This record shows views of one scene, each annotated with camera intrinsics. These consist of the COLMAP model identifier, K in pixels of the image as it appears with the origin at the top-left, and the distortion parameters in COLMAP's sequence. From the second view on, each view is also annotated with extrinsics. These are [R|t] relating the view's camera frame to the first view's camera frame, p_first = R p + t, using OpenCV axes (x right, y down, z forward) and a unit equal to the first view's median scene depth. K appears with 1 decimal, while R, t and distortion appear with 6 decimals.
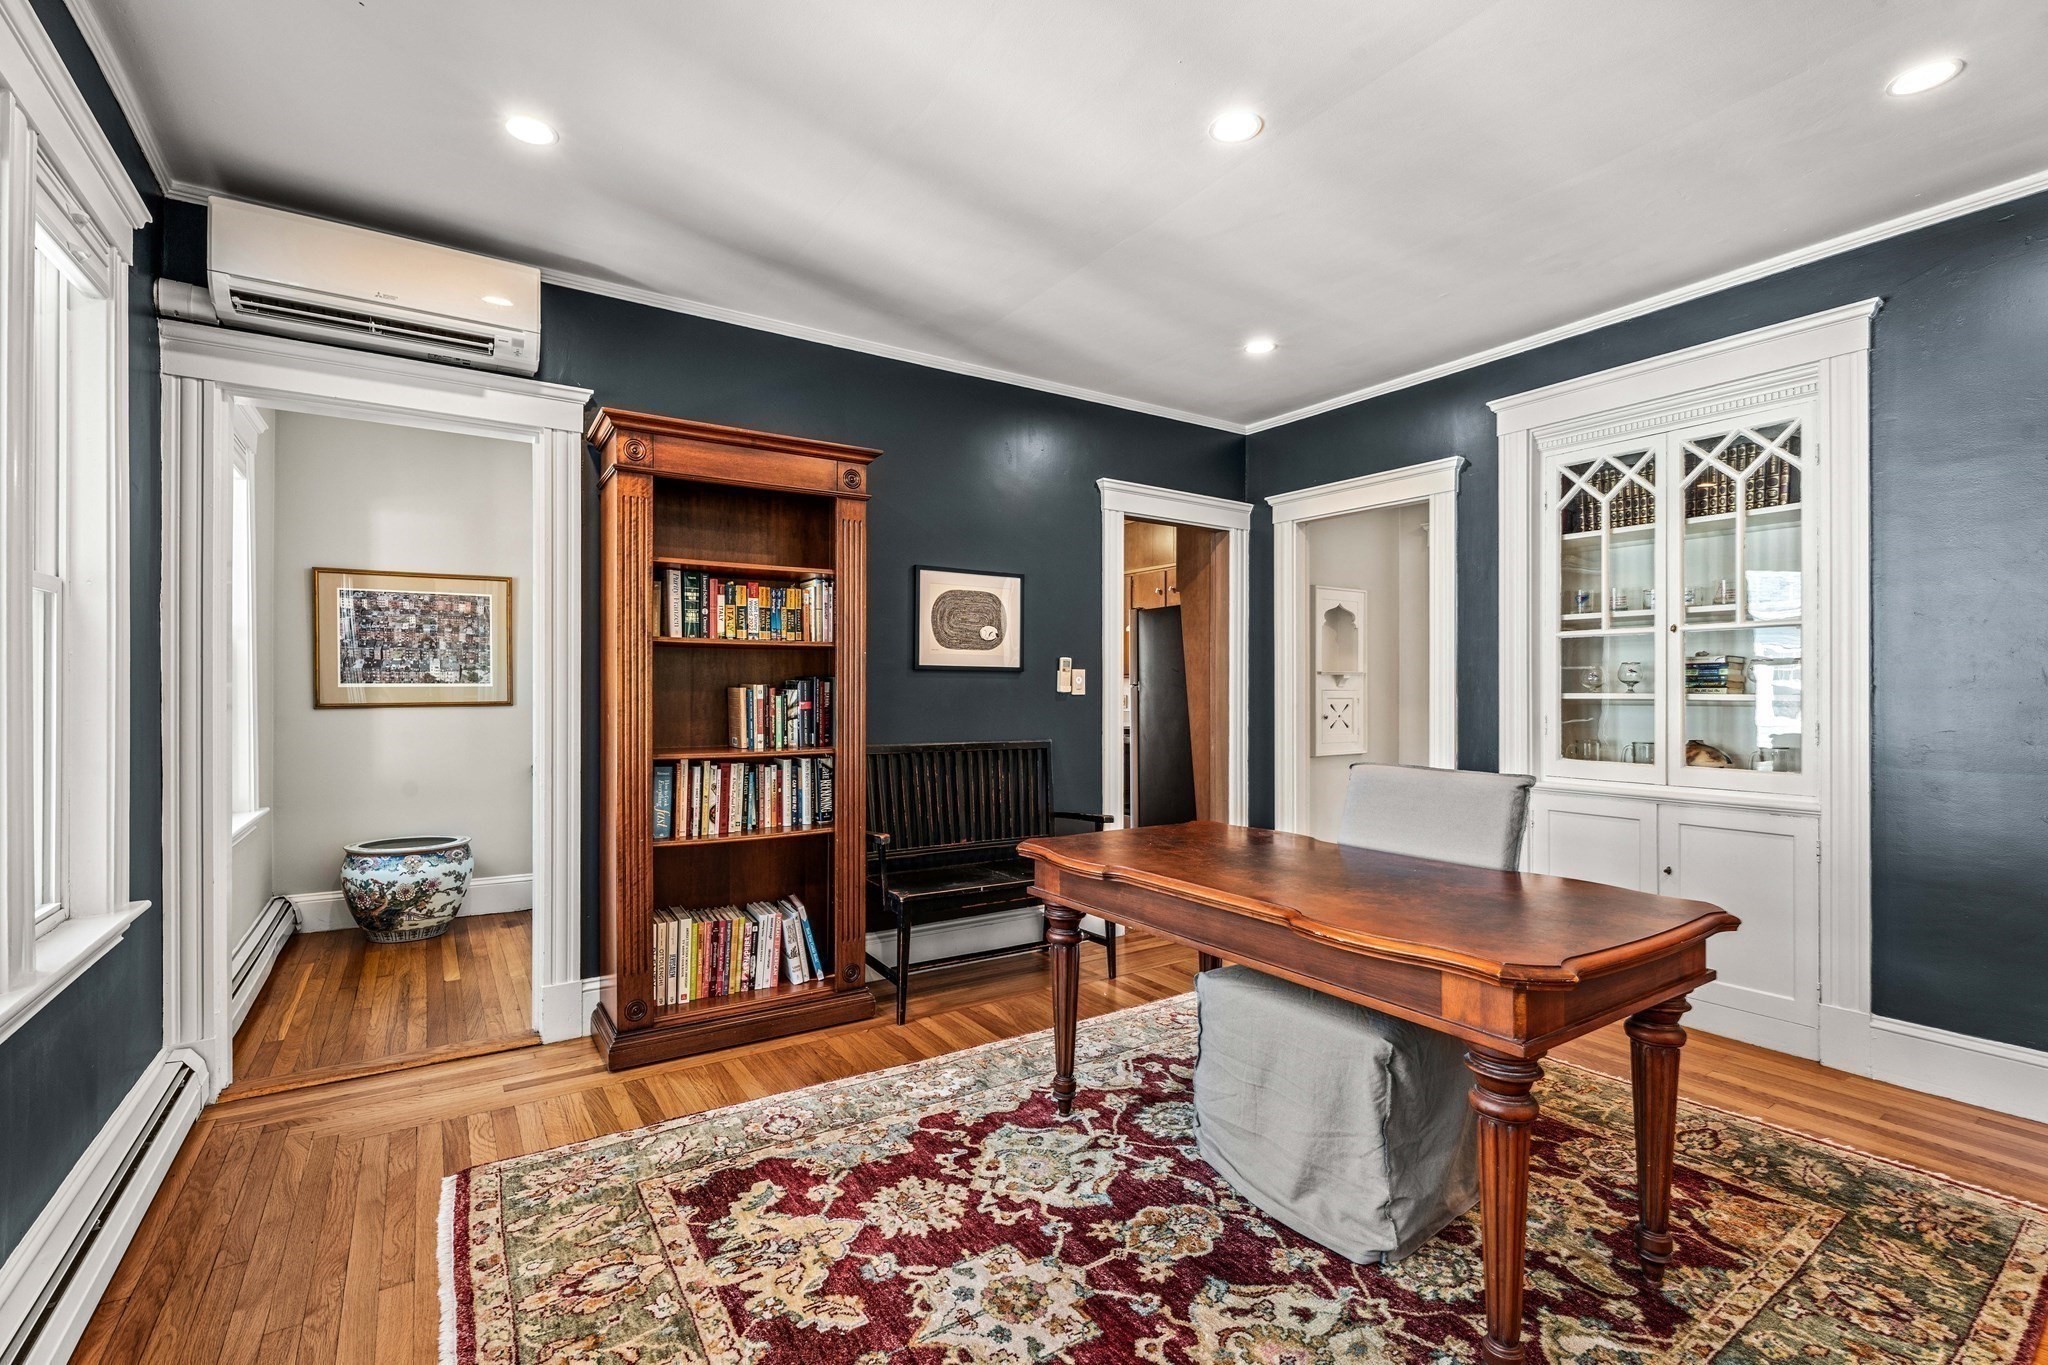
lens RADIAL K [[899.5, 0, 1013.5], [0, 899.5, 690.3], [0, 0, 1]] dist [-0.003097, 0.001016]
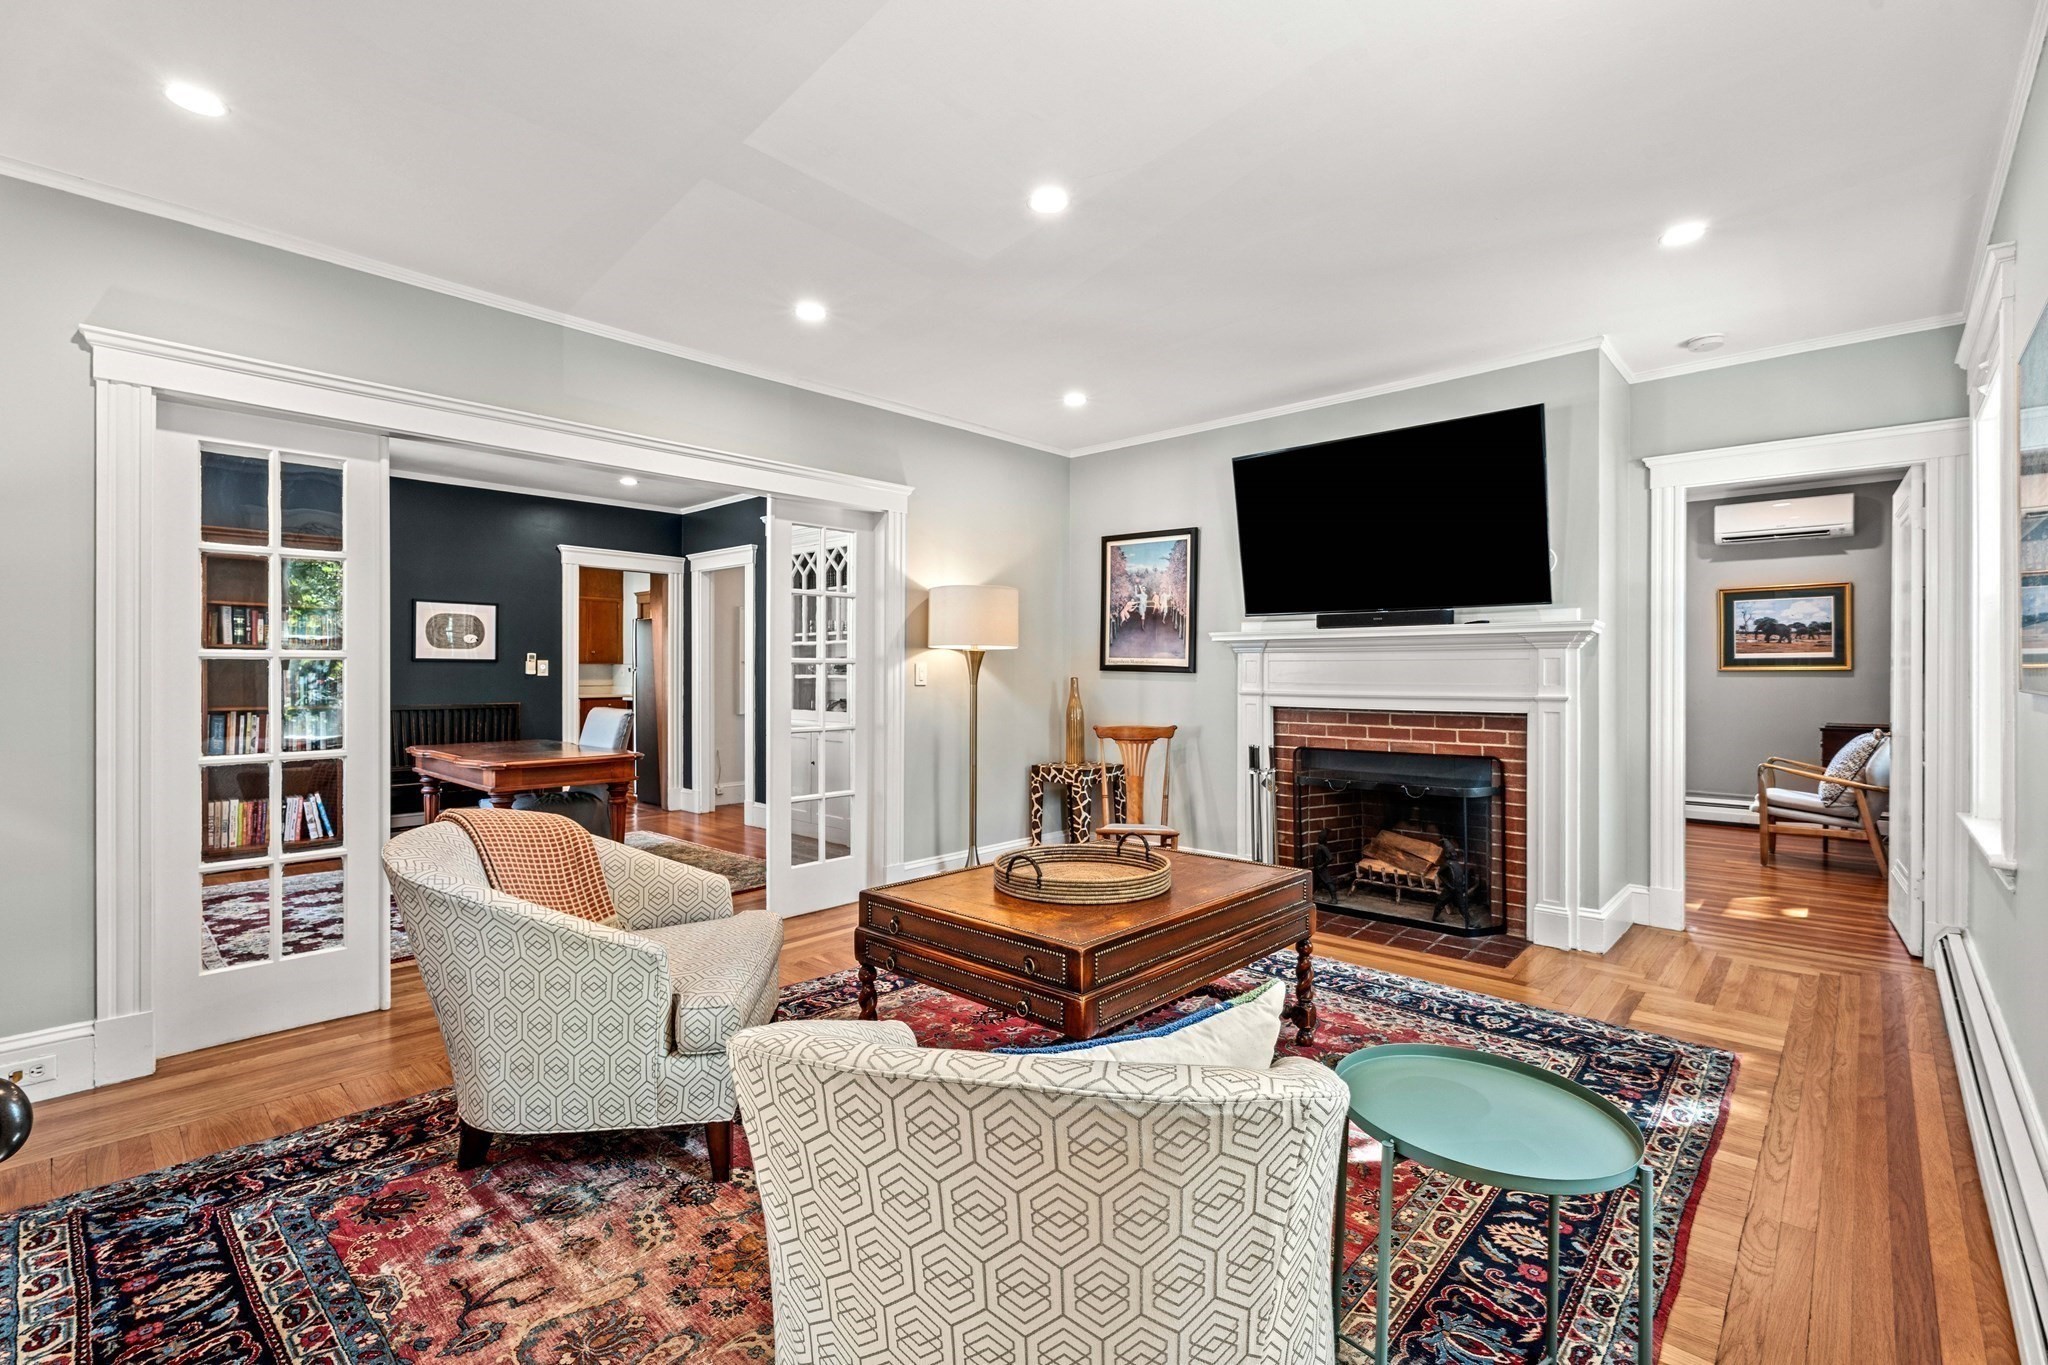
lens RADIAL K [[899.5, 0, 1029.3], [0, 899.5, 673.3], [0, 0, 1]] dist [-0.003097, 0.001016]
pose [[0.966237, -0.001502, 0.257650, 0.663355], [0.001561, 0.999999, -0.000025, 0.002908], [-0.257650, 0.000427, 0.966238, -1.071015]]
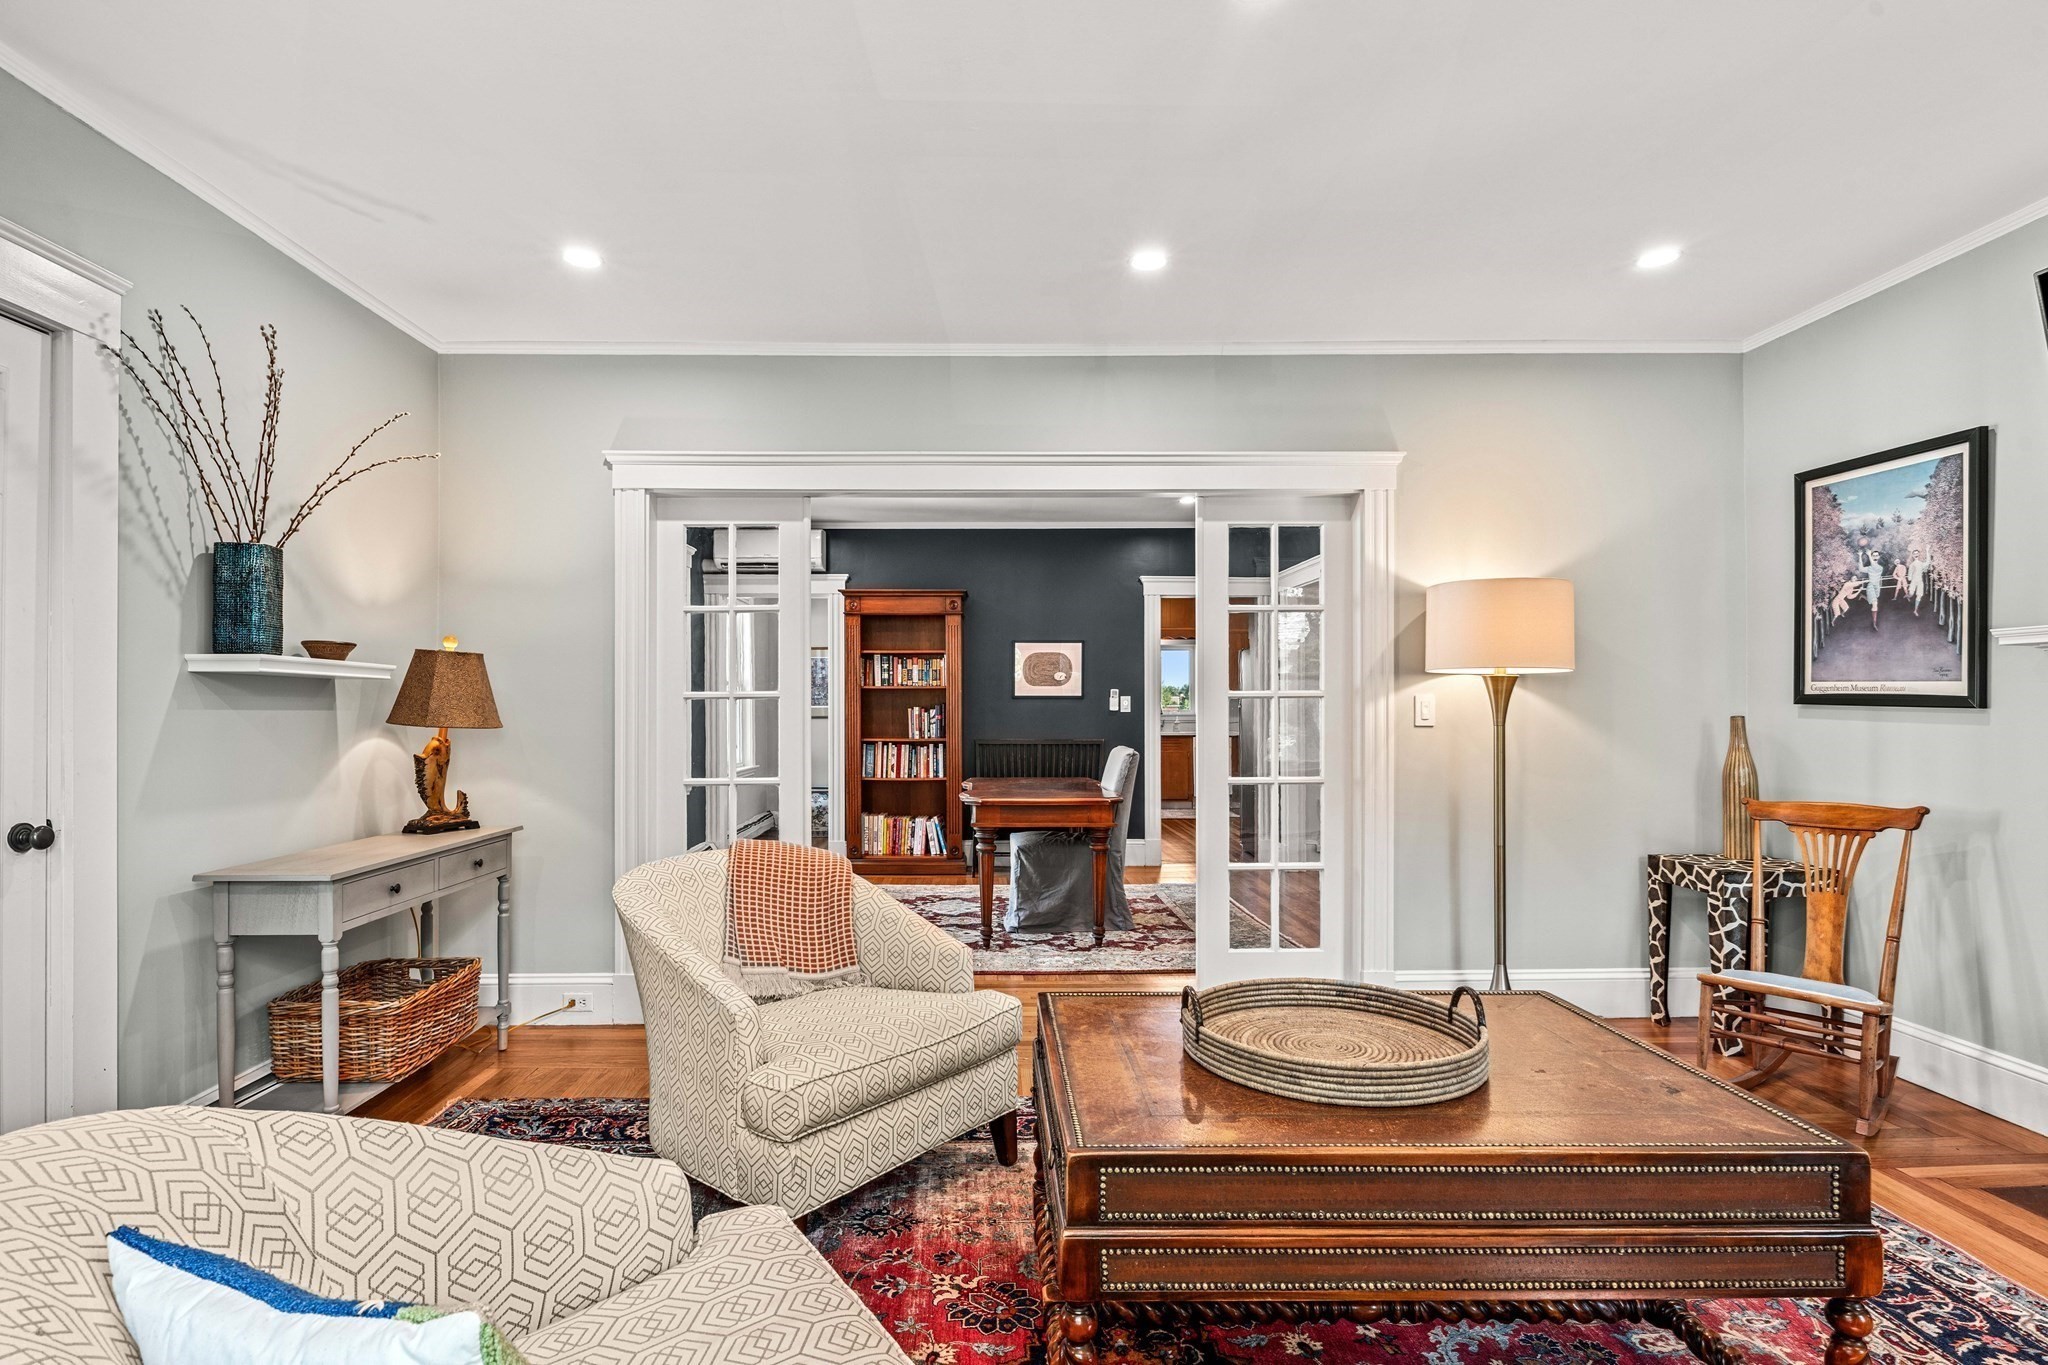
lens RADIAL K [[1007.1, 0, 1009.8], [0, 1007.1, 702.4], [0, 0, 1]] dist [-0.001157, -0.001926]
pose [[0.852712, -0.007156, -0.522333, 1.093388], [0.003631, 0.999963, -0.007771, 0.001518], [0.522369, 0.004730, 0.852706, -0.849788]]
